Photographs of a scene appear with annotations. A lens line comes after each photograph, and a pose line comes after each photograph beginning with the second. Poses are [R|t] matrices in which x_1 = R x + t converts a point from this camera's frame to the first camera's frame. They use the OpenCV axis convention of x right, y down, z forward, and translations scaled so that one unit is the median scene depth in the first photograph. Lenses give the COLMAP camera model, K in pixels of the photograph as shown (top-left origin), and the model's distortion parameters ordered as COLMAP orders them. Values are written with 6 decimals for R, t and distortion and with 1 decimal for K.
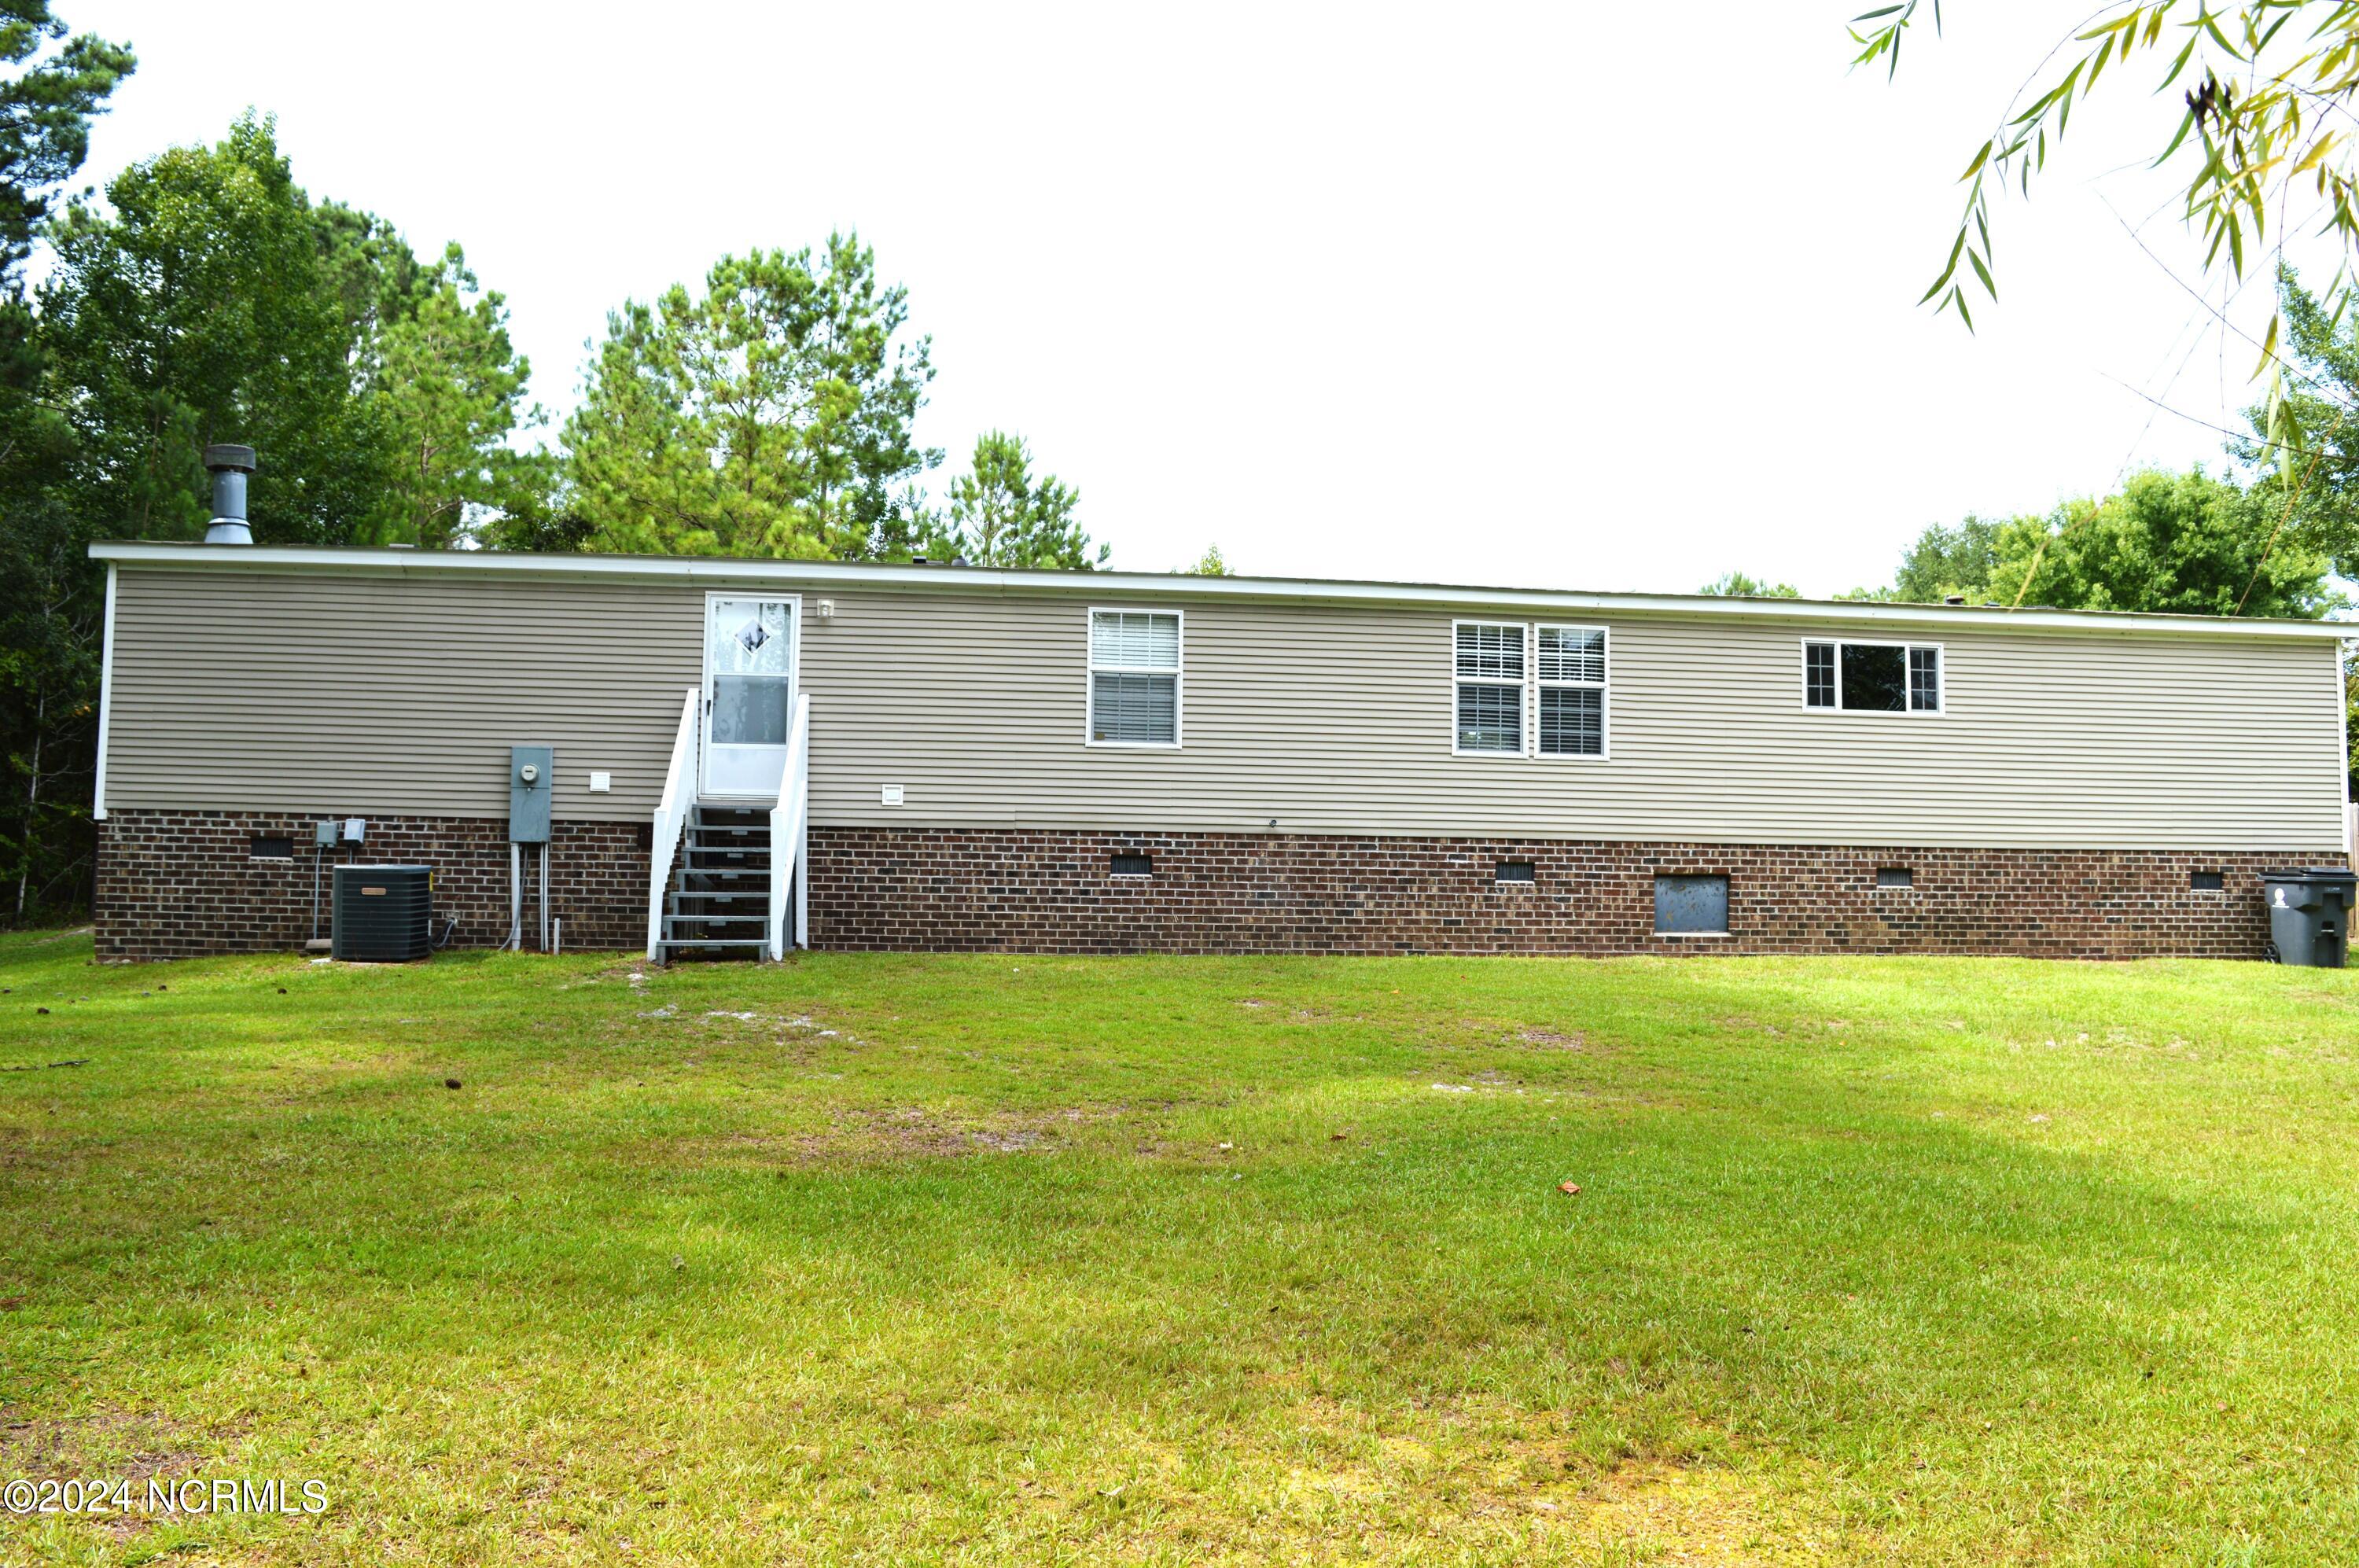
lens RADIAL K [[1849.9, 0, 1178.1], [0, 1849.9, 790.1], [0, 0, 1]] dist [-0.088478, -0.000801]
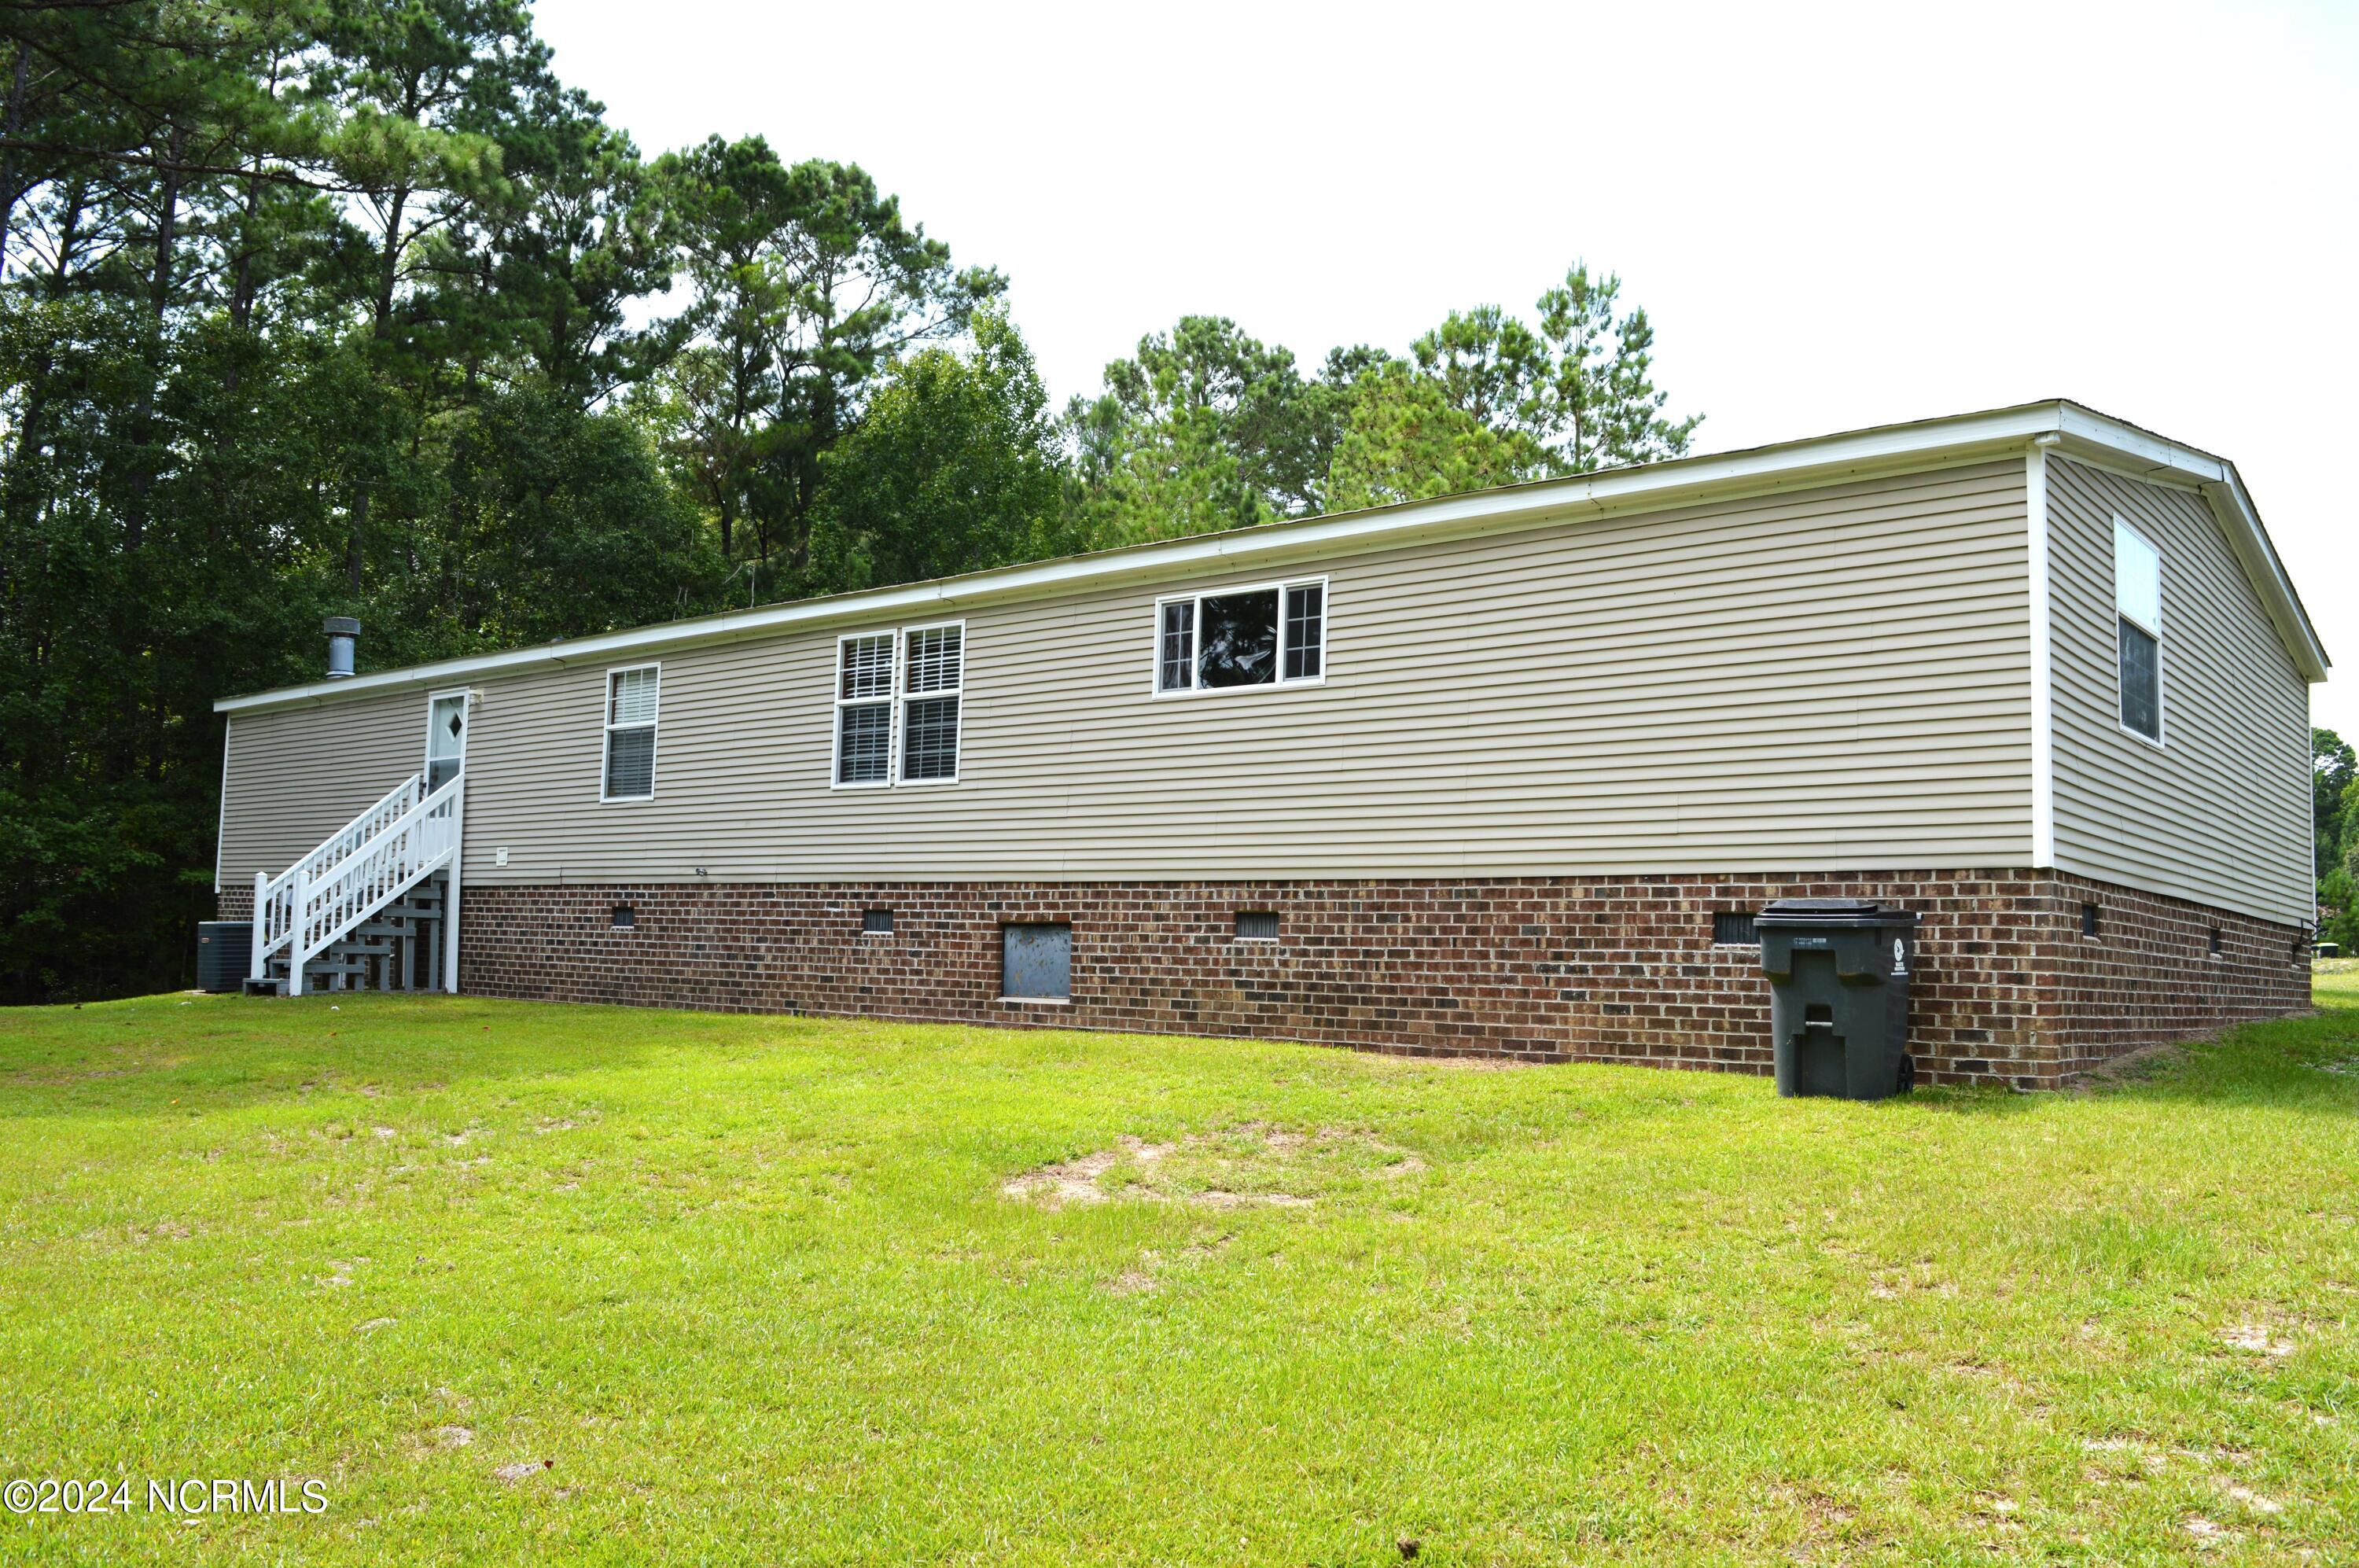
lens RADIAL K [[1849.9, 0, 1179.0], [0, 1849.9, 787.2], [0, 0, 1]] dist [-0.088478, -0.000801]
pose [[0.692588, -0.063799, -0.718506, 0.885034], [0.027165, 0.997681, -0.062404, 0.039102], [0.720821, 0.023702, 0.692715, 0.502743]]
